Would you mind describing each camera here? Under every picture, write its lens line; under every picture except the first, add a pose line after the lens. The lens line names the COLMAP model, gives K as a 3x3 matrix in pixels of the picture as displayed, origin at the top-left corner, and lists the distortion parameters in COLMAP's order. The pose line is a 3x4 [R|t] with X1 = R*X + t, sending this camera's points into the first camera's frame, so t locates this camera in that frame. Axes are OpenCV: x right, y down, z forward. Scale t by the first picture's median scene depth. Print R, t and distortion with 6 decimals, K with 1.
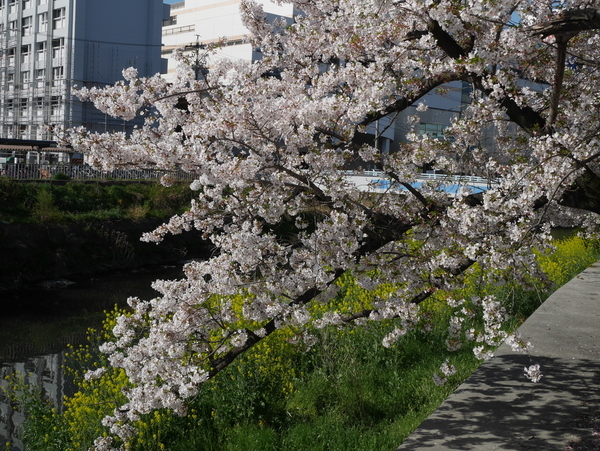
lens RADIAL K [[790.3, 0, 300.0], [0, 790.3, 225.5], [0, 0, 1]] dist [-0.009975, -0.002696]
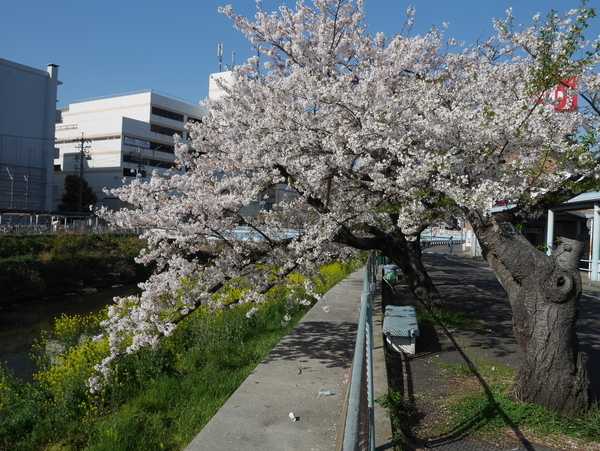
lens RADIAL K [[527.4, 0, 300.0], [0, 527.4, 225.5], [0, 0, 1]] dist [0.153423, 0.002281]
pose [[0.963397, -0.008228, 0.267953, -0.118619], [0.026787, 0.997481, -0.065680, 0.017027], [-0.266737, 0.070453, 0.961191, -0.313778]]
